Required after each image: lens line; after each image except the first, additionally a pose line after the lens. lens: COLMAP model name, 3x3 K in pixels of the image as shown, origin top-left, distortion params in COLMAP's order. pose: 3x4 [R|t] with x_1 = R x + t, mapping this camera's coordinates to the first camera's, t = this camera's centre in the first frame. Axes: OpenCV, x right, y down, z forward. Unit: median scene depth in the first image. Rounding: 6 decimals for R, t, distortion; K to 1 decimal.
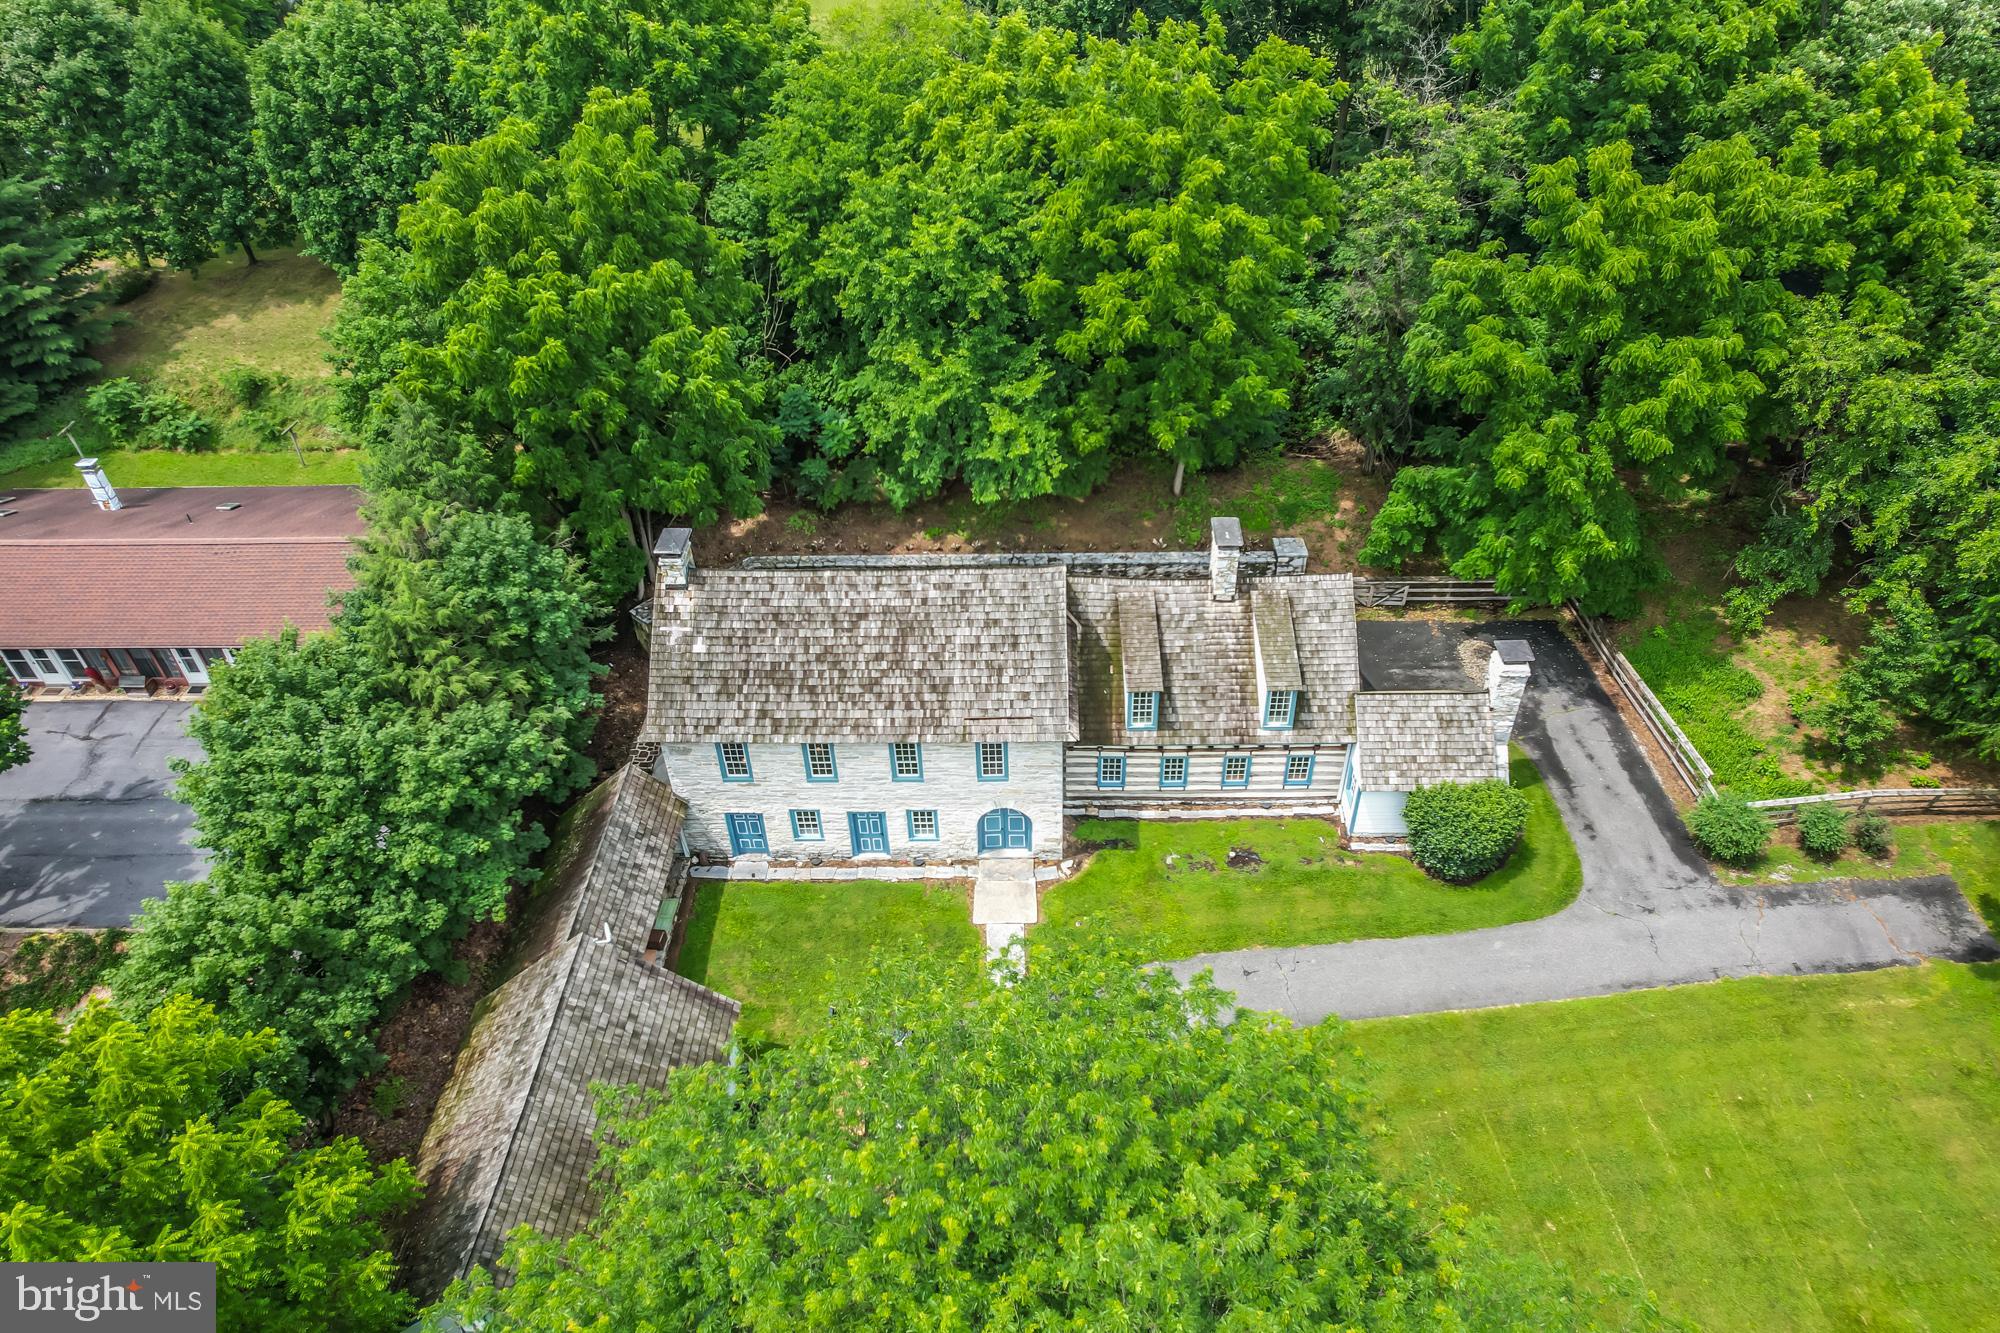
lens RADIAL K [[1256.1, 0, 1010.8], [0, 1256.1, 668.2], [0, 0, 1]] dist [-0.040310, 0.005560]
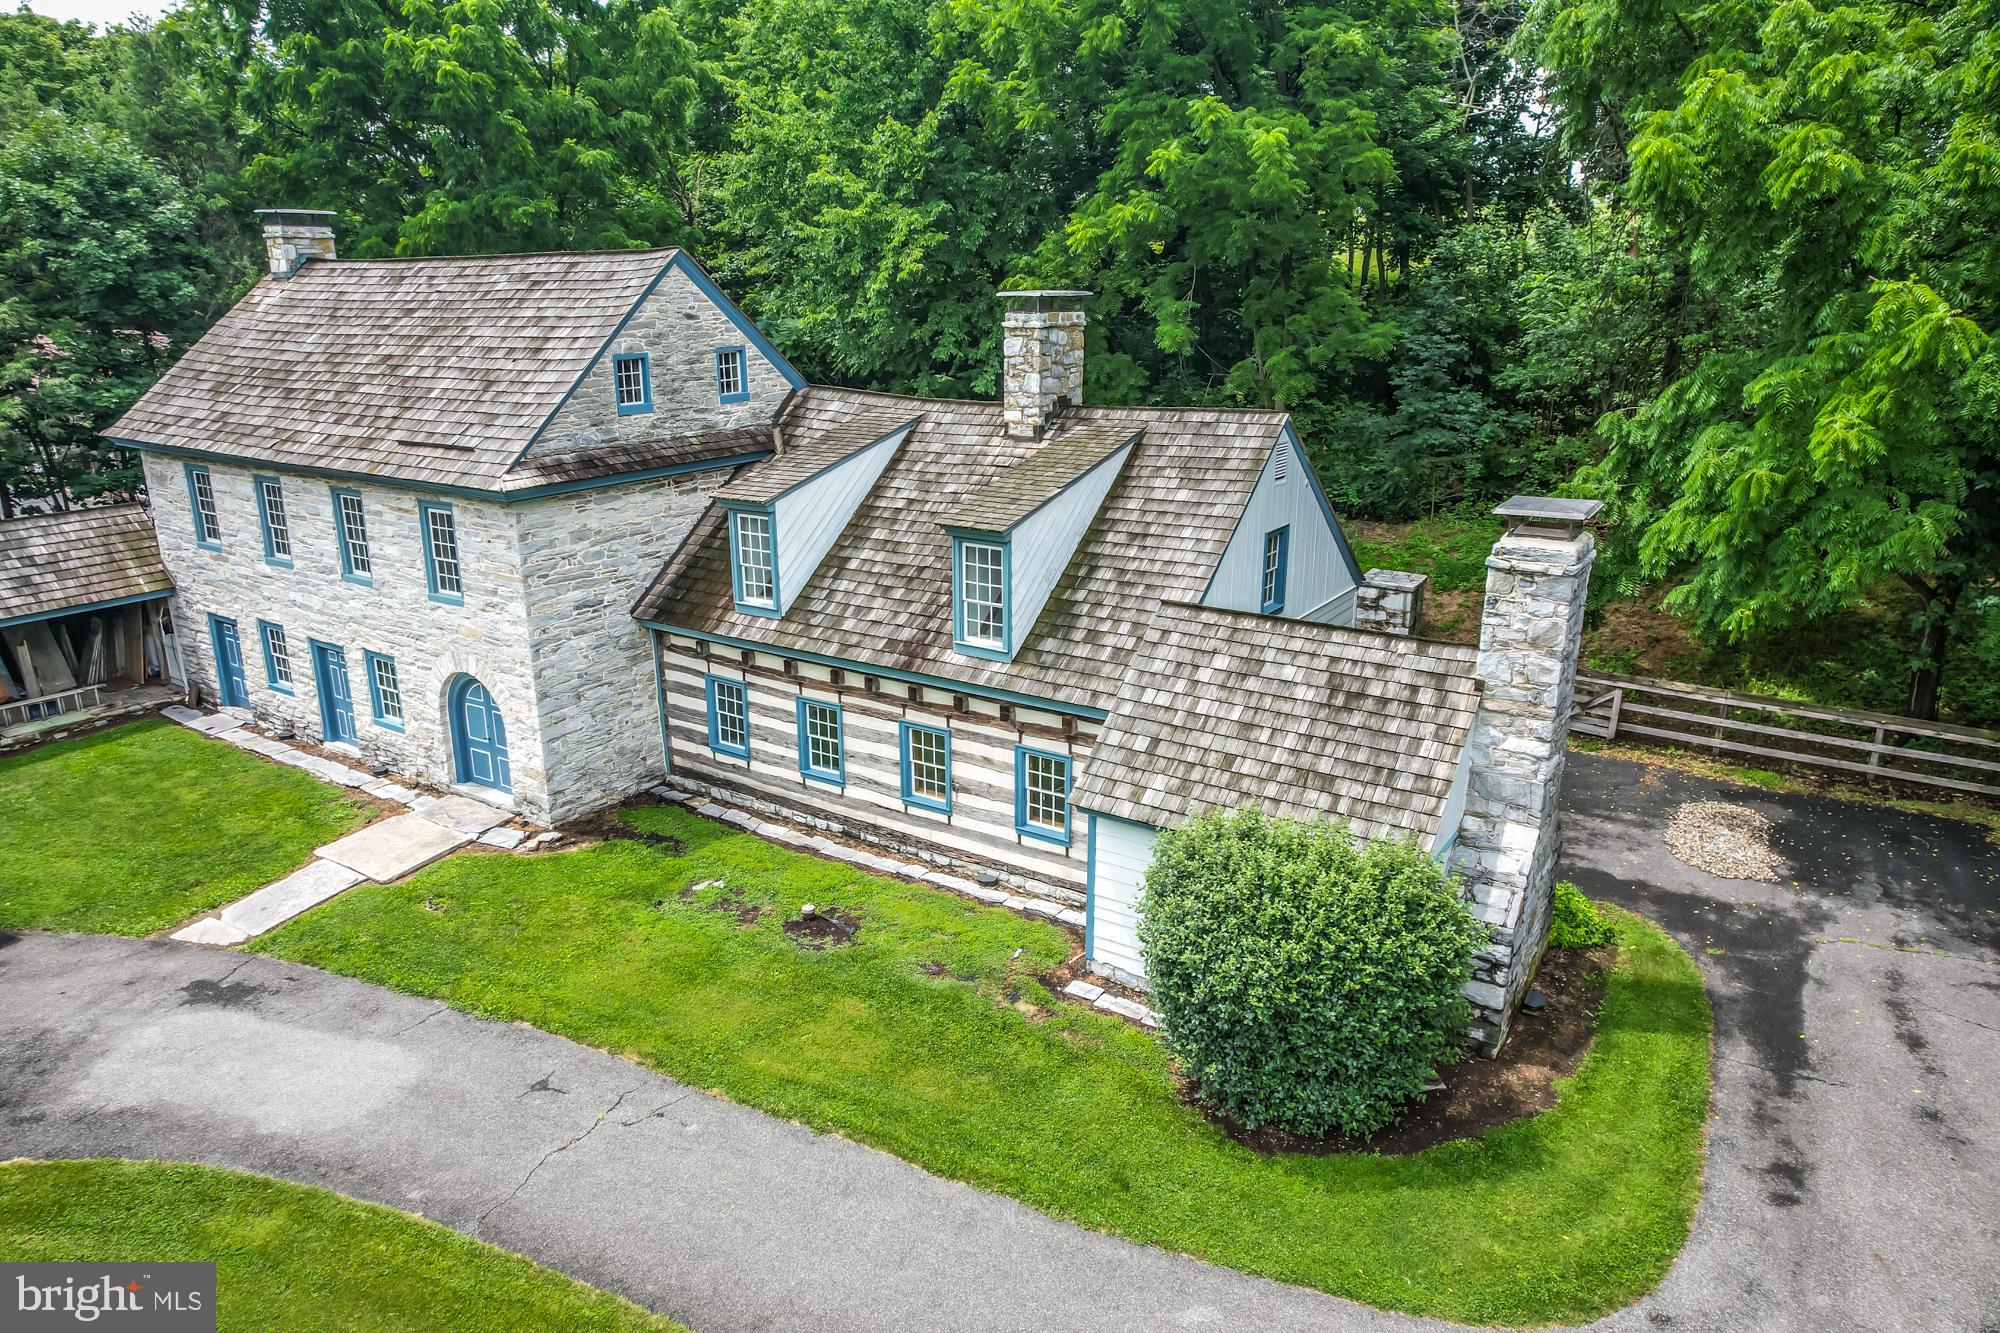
lens RADIAL K [[1256.1, 0, 991.9], [0, 1256.1, 667.1], [0, 0, 1]] dist [-0.040310, 0.005560]
pose [[0.848056, 0.181766, -0.497757, 0.424621], [-0.348061, 0.899357, -0.264593, 0.163237], [0.399567, 0.397640, 0.825971, 0.622145]]
